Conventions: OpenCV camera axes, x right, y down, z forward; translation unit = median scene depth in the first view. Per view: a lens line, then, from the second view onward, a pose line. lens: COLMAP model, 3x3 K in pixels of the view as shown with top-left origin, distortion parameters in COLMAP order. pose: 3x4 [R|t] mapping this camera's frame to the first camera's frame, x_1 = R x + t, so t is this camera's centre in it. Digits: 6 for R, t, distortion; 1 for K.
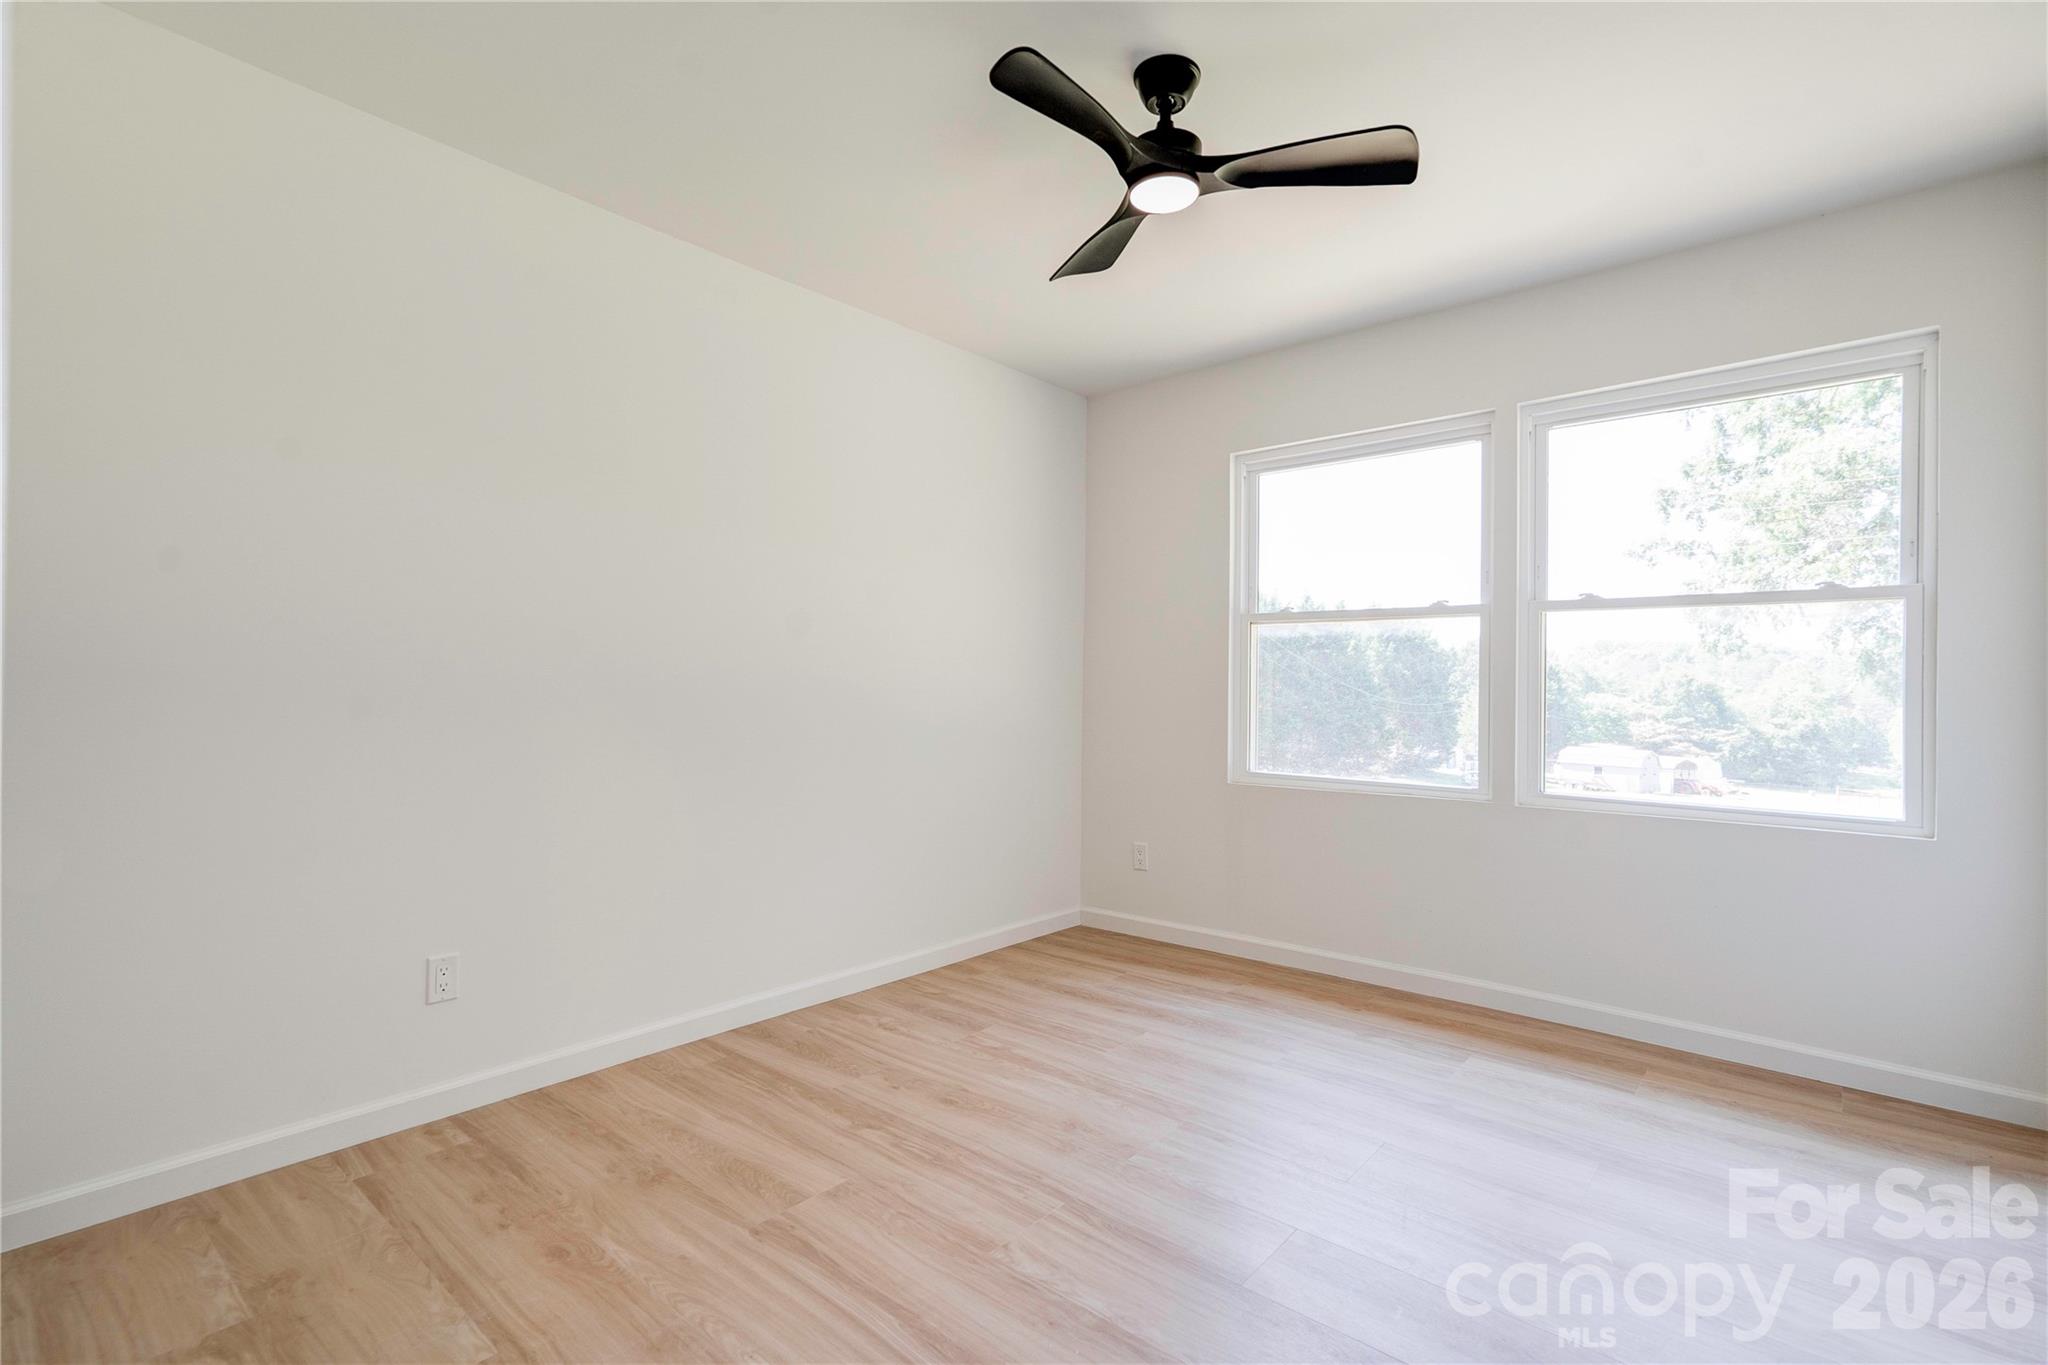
lens RADIAL K [[963.3, 0, 1024.0], [0, 963.3, 682.5], [0, 0, 1]] dist [0.002071, 0.020203]
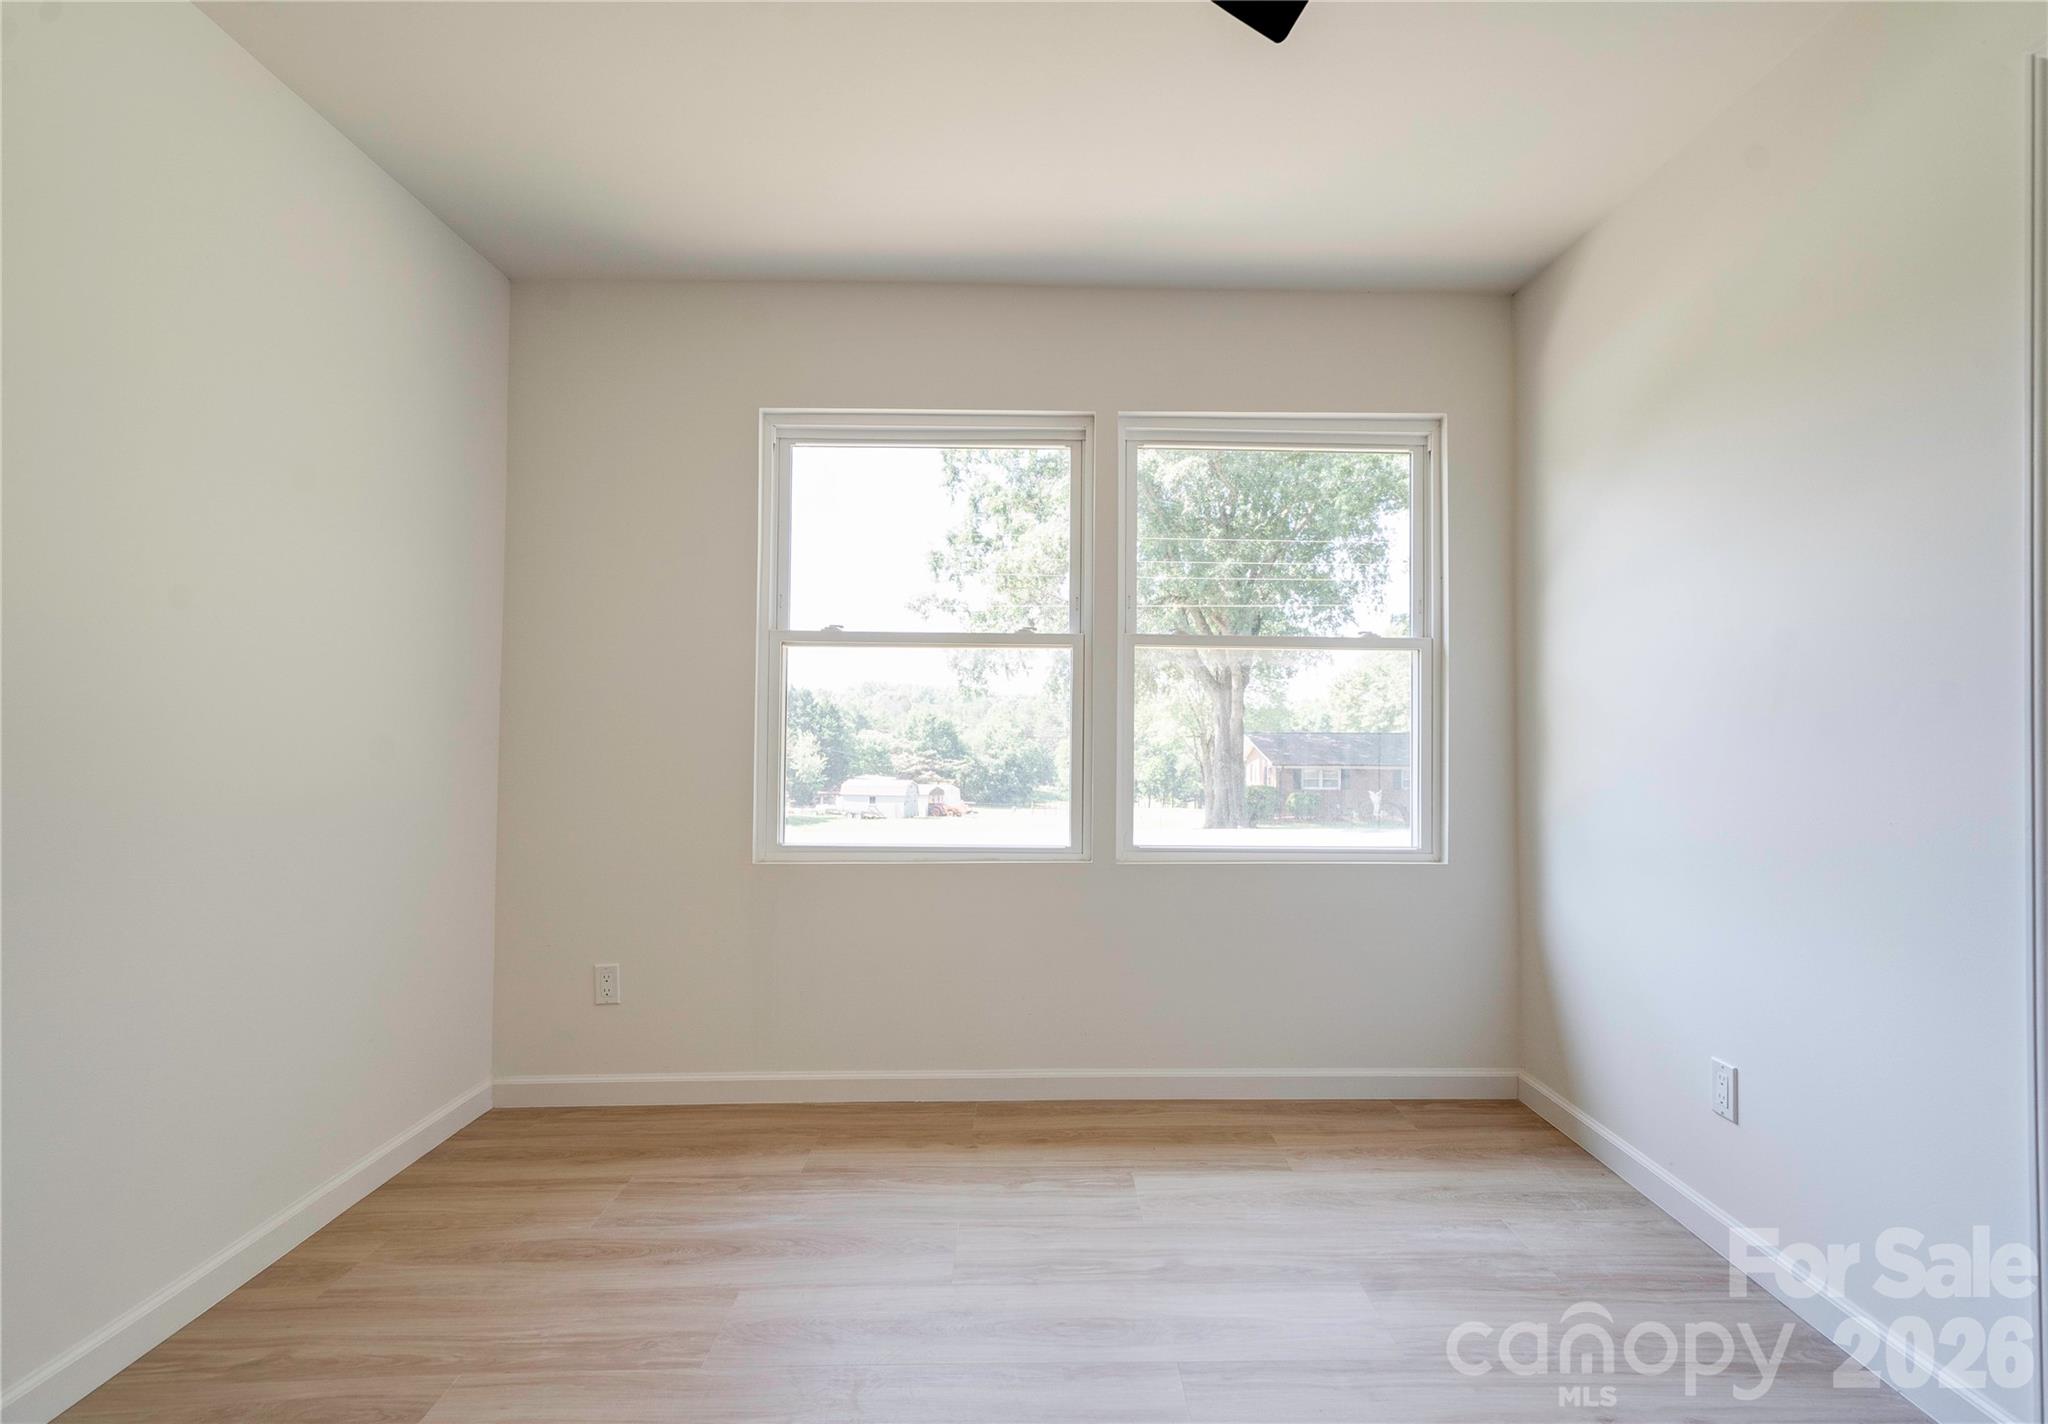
lens RADIAL K [[984.4, 0, 1051.3], [0, 984.4, 709.5], [0, 0, 1]] dist [-0.000514, 0.013645]
pose [[0.740820, 0.008833, 0.671645, -0.116930], [-0.001806, 0.999936, -0.011158, -0.002916], [-0.671701, 0.007053, 0.740789, 0.302118]]
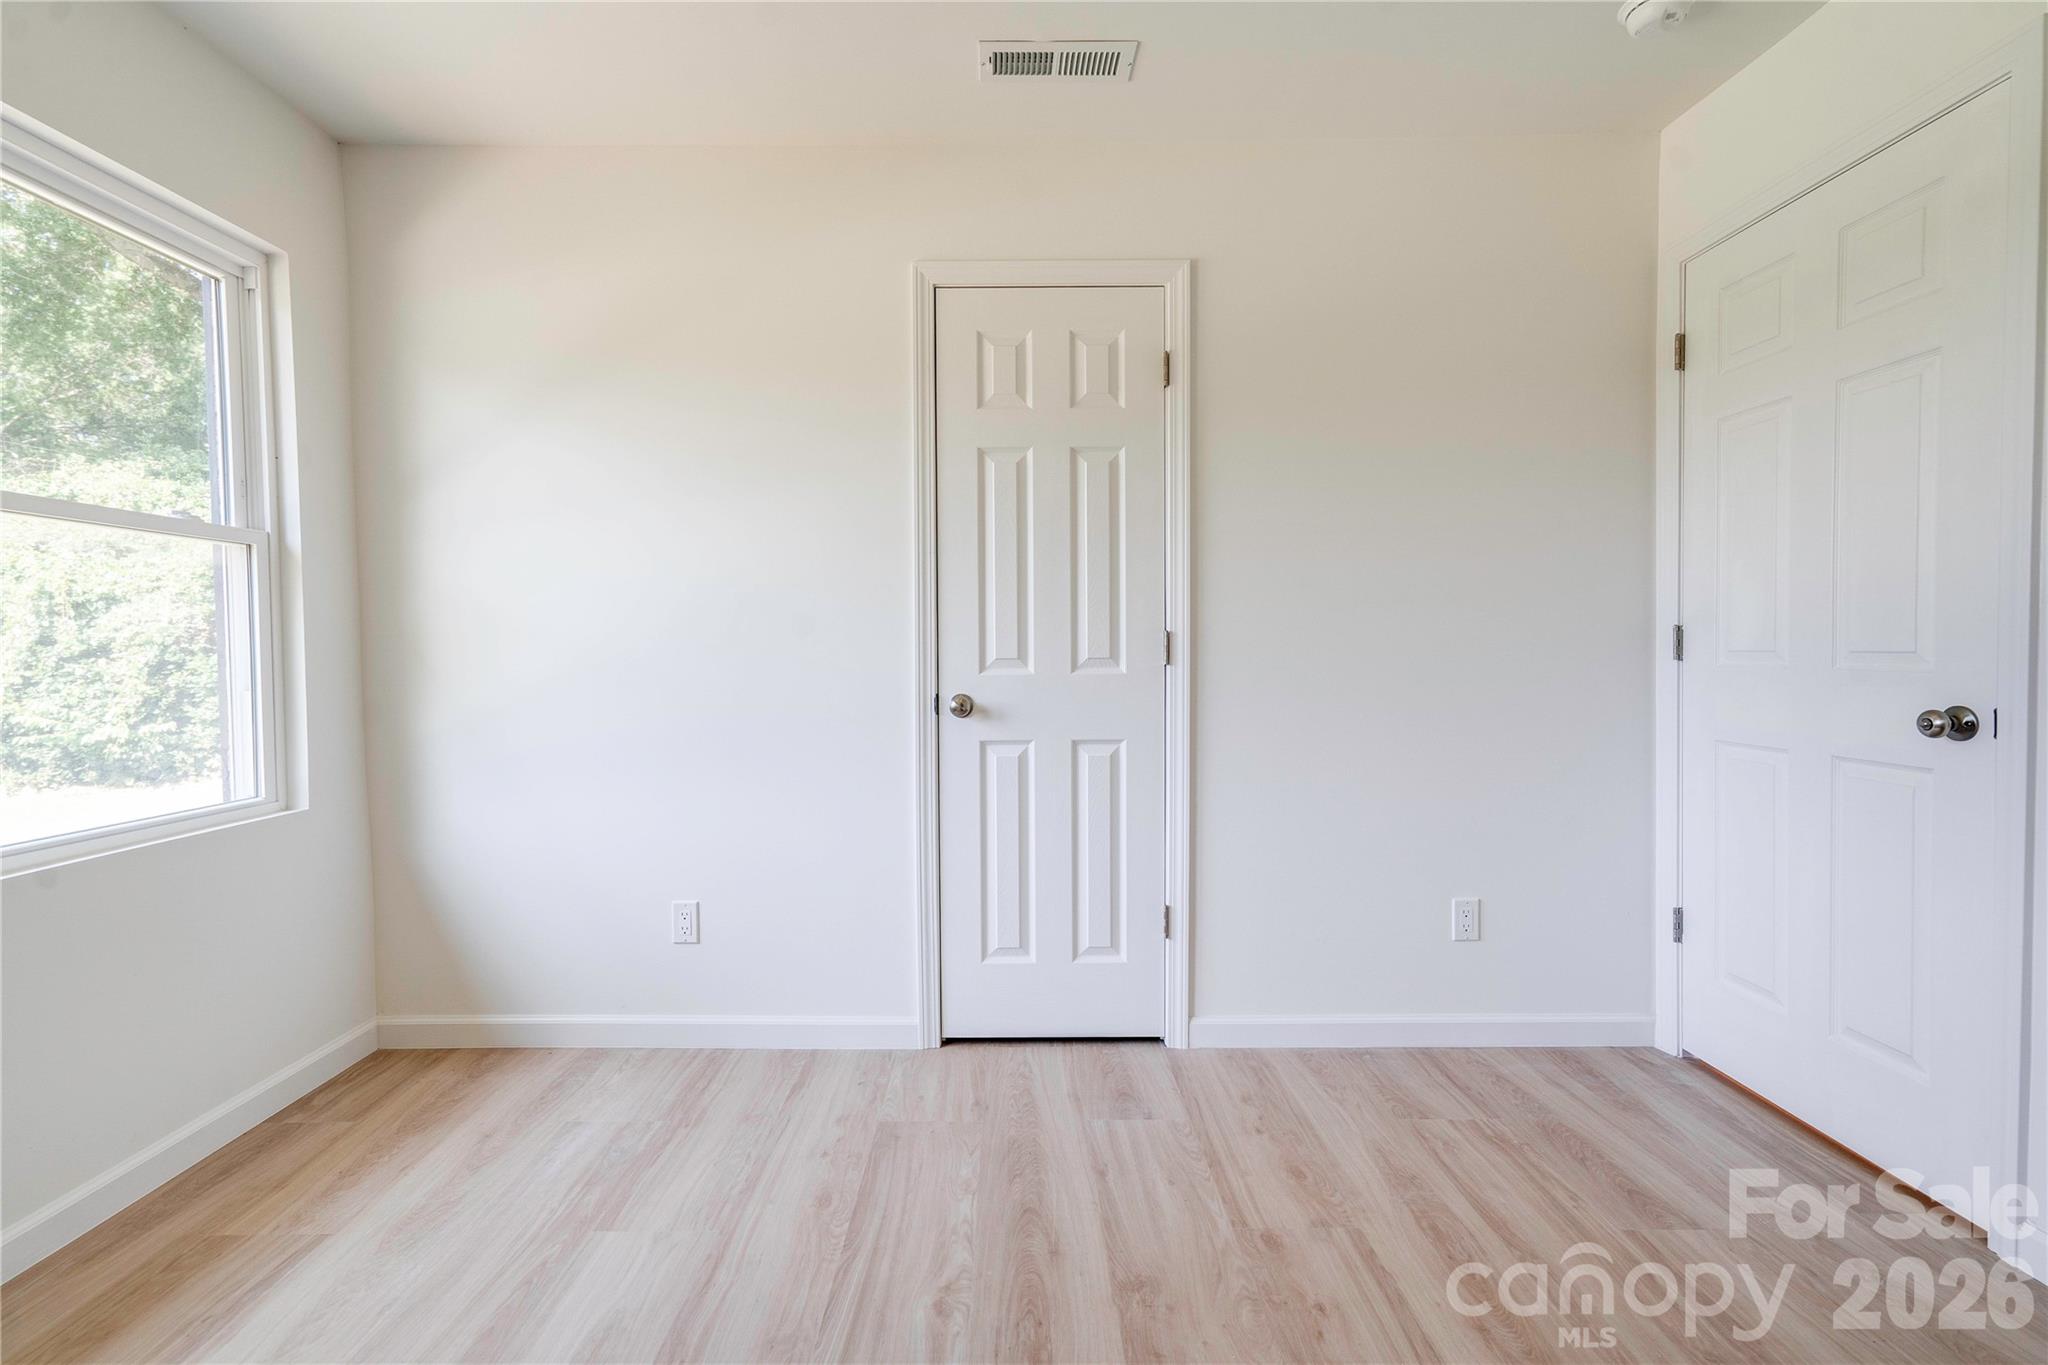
lens RADIAL K [[941.6, 0, 1010.6], [0, 941.6, 676.3], [0, 0, 1]] dist [0.000119, 0.011845]
pose [[-0.658605, -0.028402, 0.751953, -0.127546], [-0.003178, 0.999384, 0.034964, -0.000319], [-0.752482, 0.020637, -0.658289, 0.712089]]
